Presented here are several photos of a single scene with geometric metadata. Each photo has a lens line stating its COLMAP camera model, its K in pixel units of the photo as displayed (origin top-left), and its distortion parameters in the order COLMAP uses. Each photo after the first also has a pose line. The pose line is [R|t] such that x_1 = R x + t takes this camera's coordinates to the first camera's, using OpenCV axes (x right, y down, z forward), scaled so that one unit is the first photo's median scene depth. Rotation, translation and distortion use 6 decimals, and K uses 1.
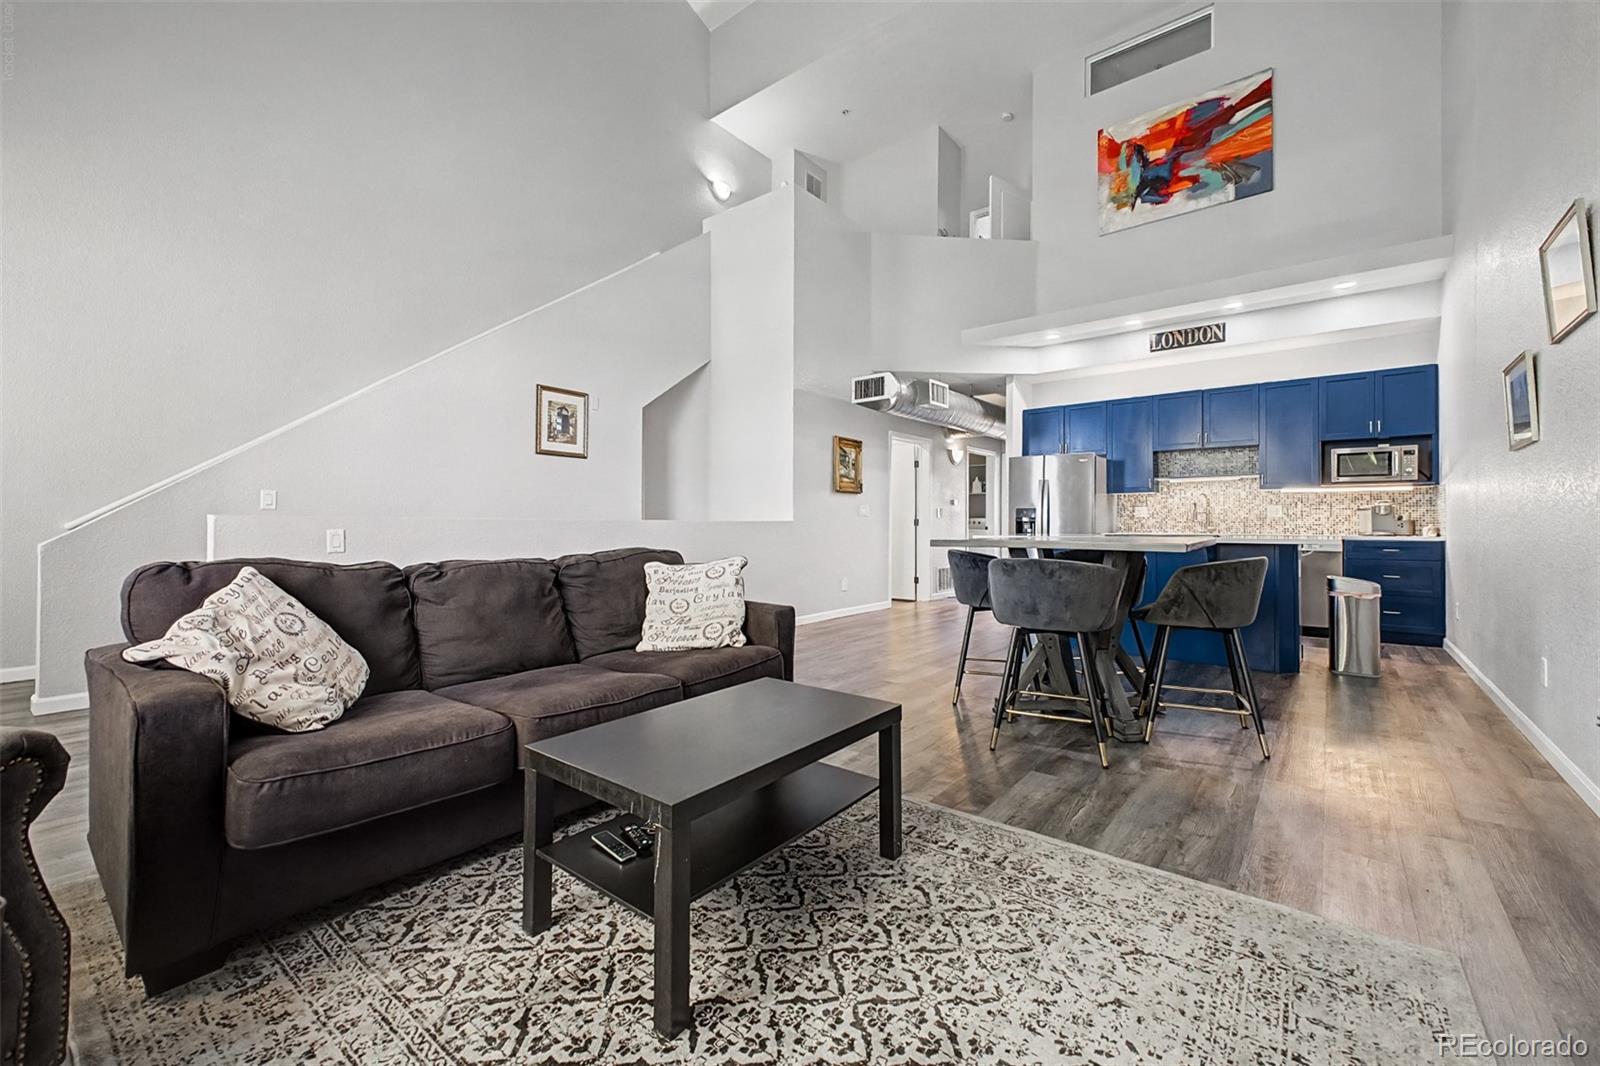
lens RADIAL K [[643.2, 0, 795.8], [0, 643.2, 510.0], [0, 0, 1]] dist [0.022750, -0.002101]
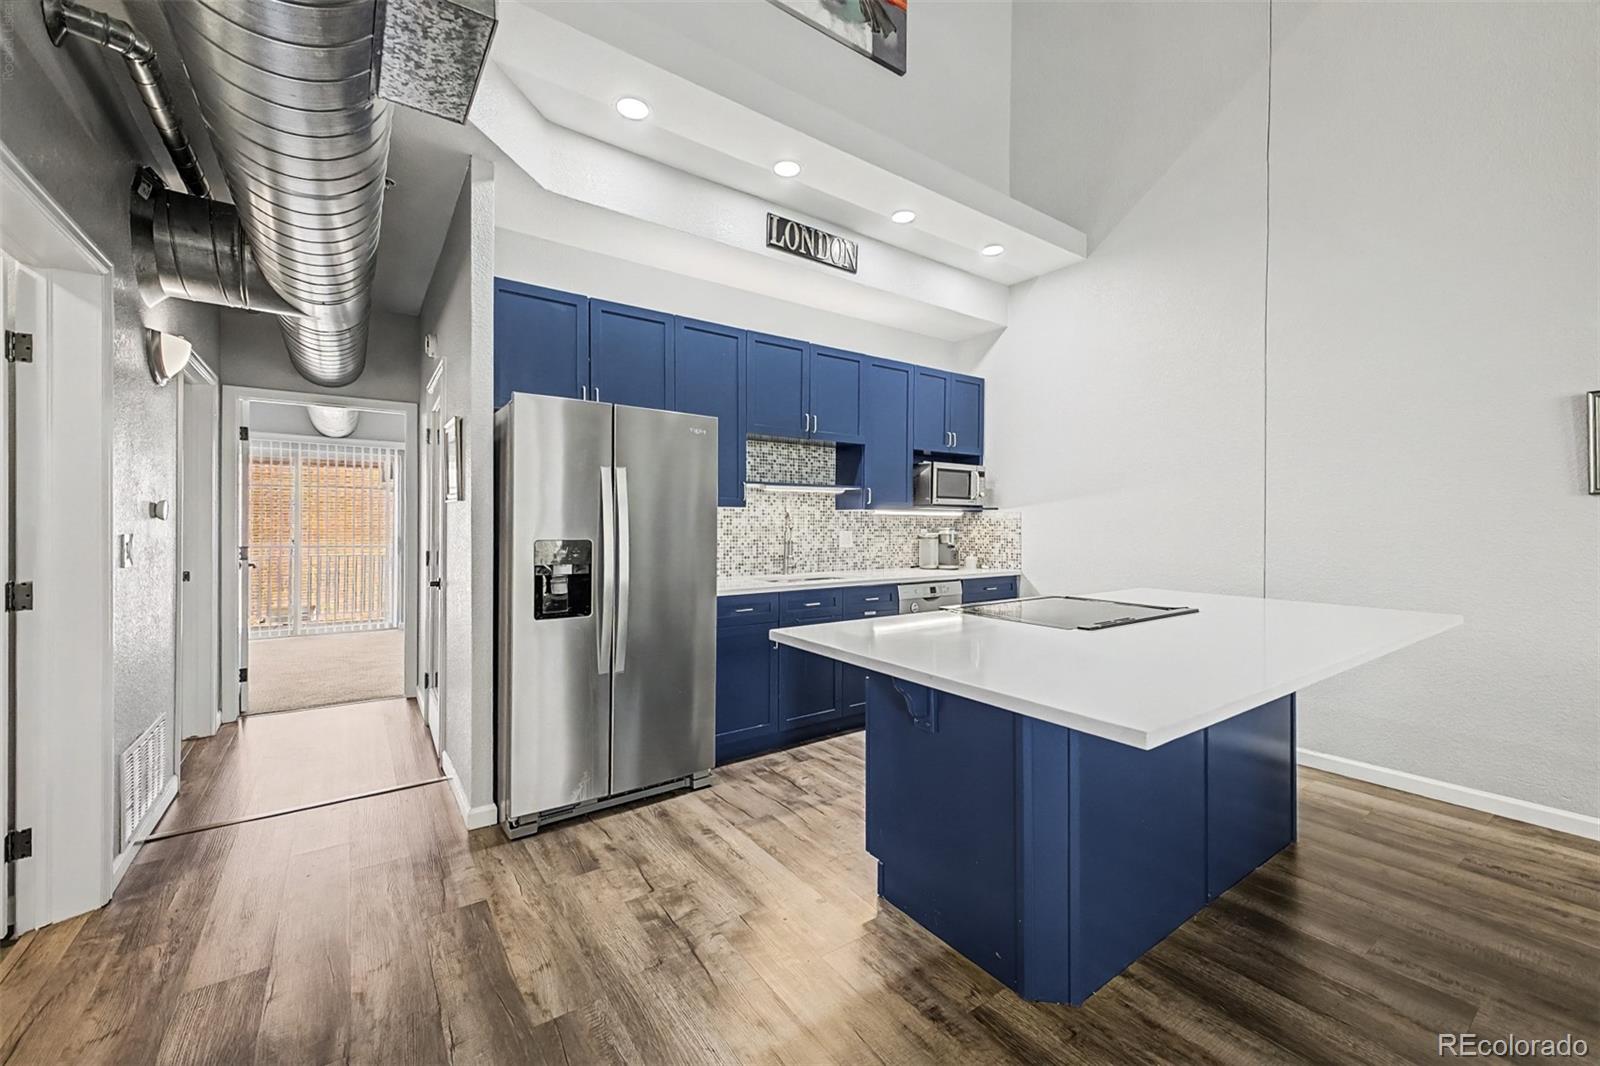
lens RADIAL K [[643.2, 0, 803.2], [0, 643.2, 523.2], [0, 0, 1]] dist [0.022750, -0.002101]
pose [[0.263893, 0.000731, 0.964552, 0.042864], [-0.021957, 0.999745, 0.005249, -0.019822], [-0.964302, -0.022564, 0.263842, 0.920511]]
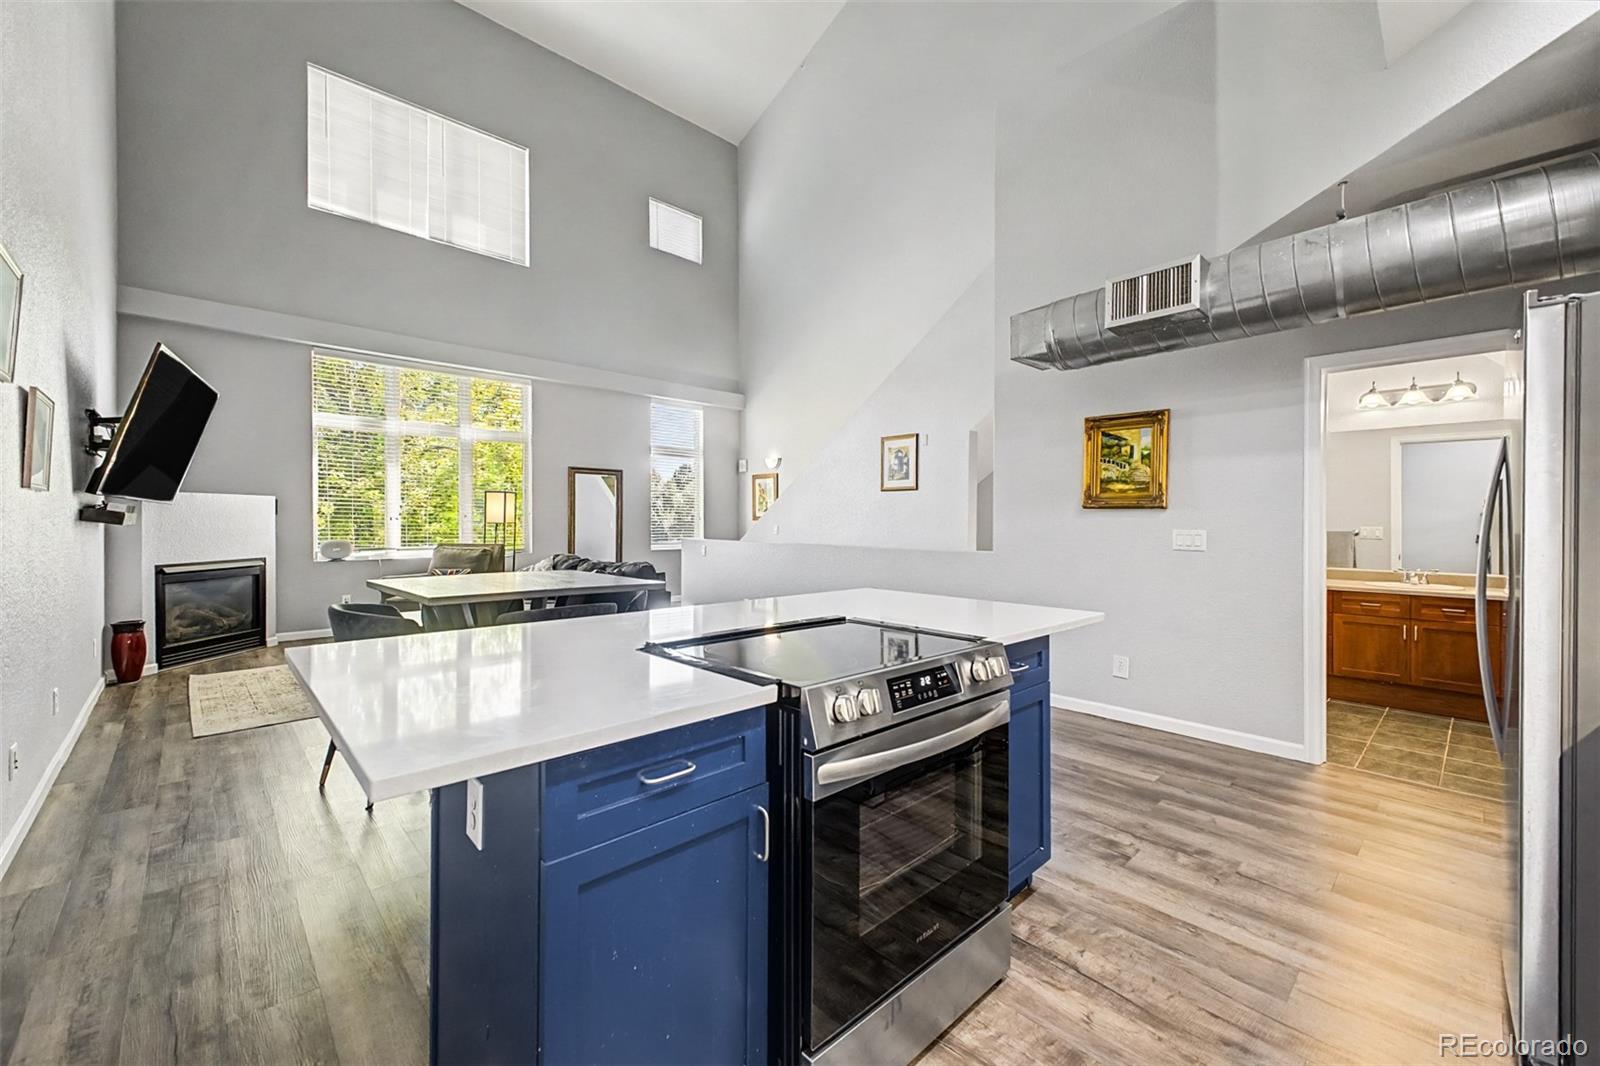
lens RADIAL K [[643.2, 0, 808.0], [0, 643.2, 514.4], [0, 0, 1]] dist [0.022750, -0.002101]
pose [[-0.124150, -0.017438, -0.992110, 0.788299], [0.013733, 0.999720, -0.019290, -0.015933], [0.992168, -0.016019, -0.123876, 0.894245]]
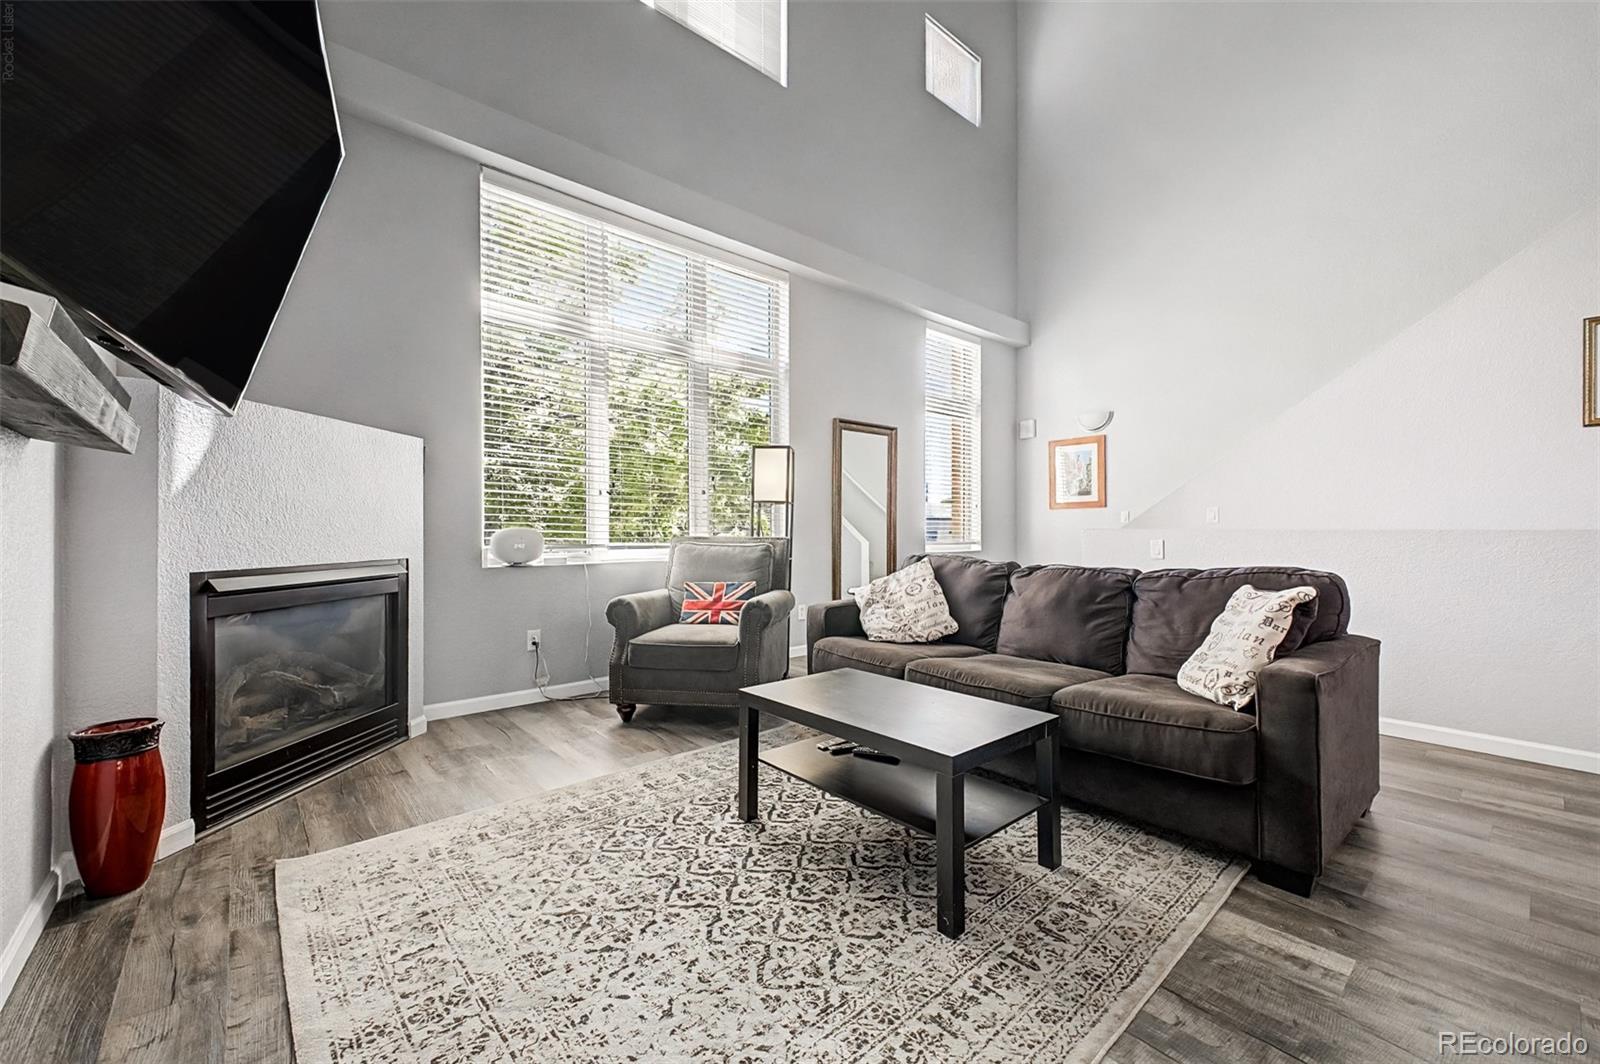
lens RADIAL K [[643.2, 0, 810.5], [0, 643.2, 519.2], [0, 0, 1]] dist [0.022750, -0.002101]
pose [[-0.158714, -0.029499, -0.986884, 0.328064], [0.013876, 0.999388, -0.032104, 0.009735], [0.987227, -0.018790, -0.158208, 0.312734]]
